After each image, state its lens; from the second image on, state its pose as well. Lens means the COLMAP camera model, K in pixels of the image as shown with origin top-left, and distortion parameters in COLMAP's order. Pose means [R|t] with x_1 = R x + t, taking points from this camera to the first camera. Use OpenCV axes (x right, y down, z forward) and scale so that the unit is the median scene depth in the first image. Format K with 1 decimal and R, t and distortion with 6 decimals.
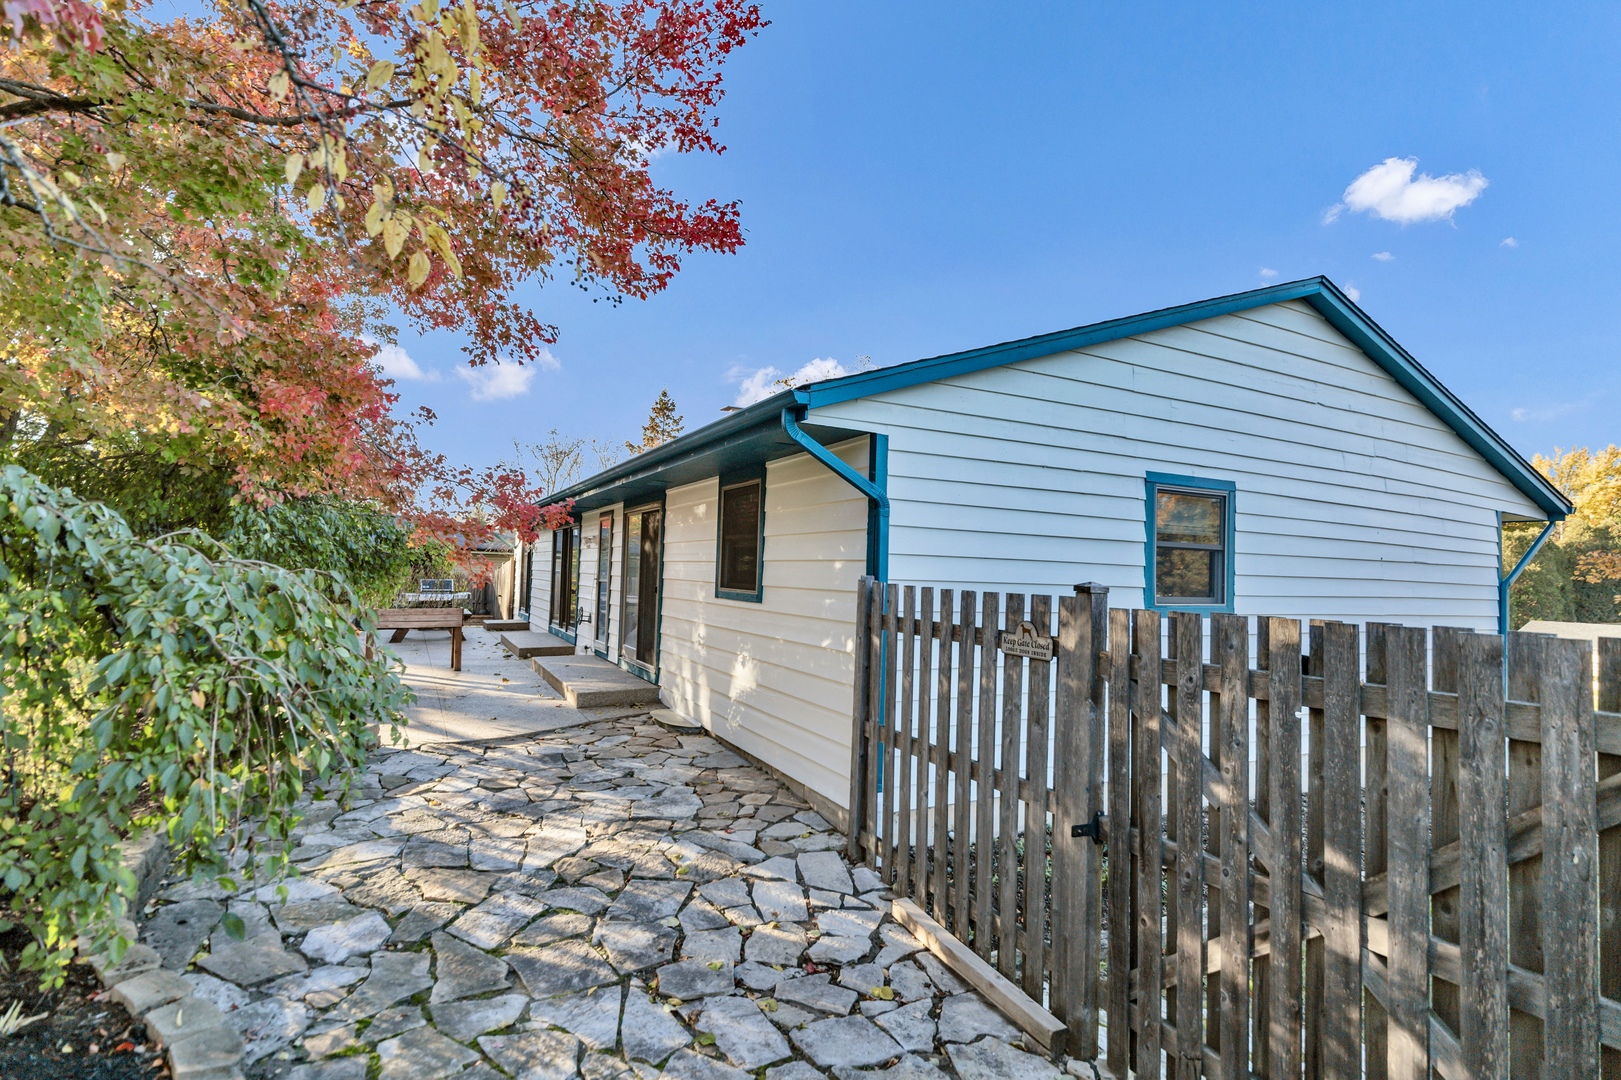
lens RADIAL K [[769.9, 0, 810.5], [0, 769.9, 540.0], [0, 0, 1]] dist [0.000115, -0.000229]
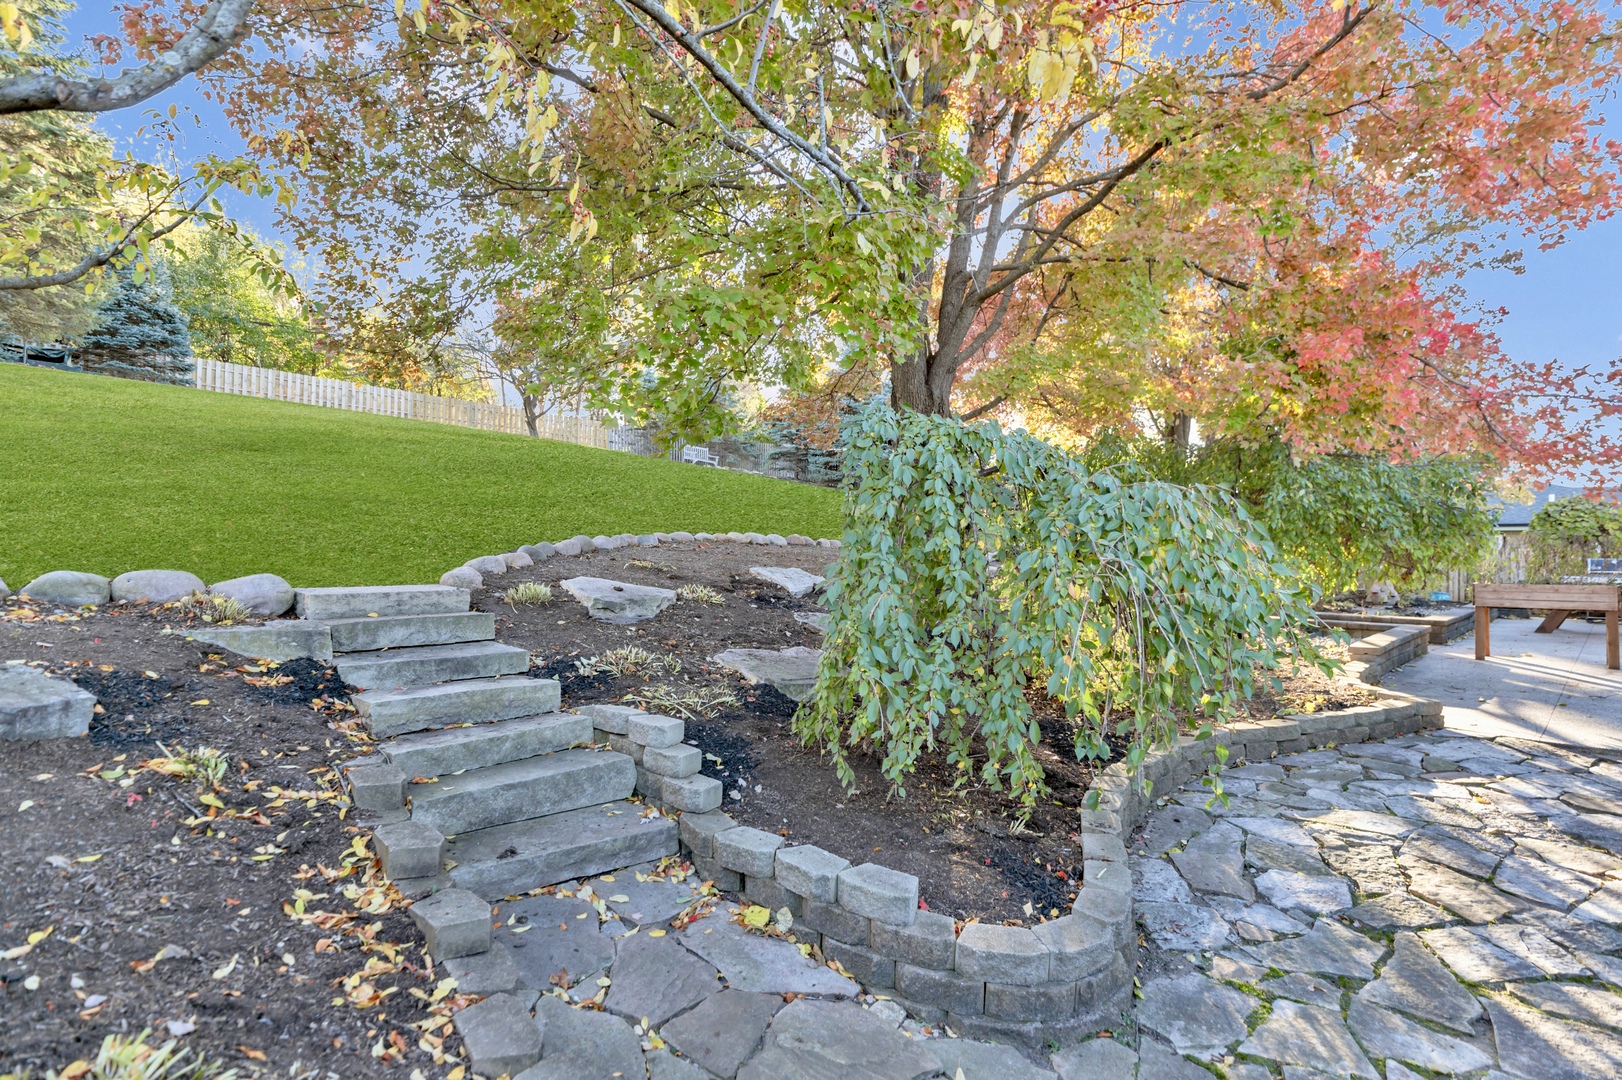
lens RADIAL K [[770.3, 0, 811.0], [0, 770.3, 540.0], [0, 0, 1]] dist [0.000115, -0.000229]
pose [[0.300938, -0.027281, -0.953253, 0.112737], [0.048847, 0.998720, -0.013161, 0.079030], [0.952392, -0.042602, 0.301885, 0.175945]]
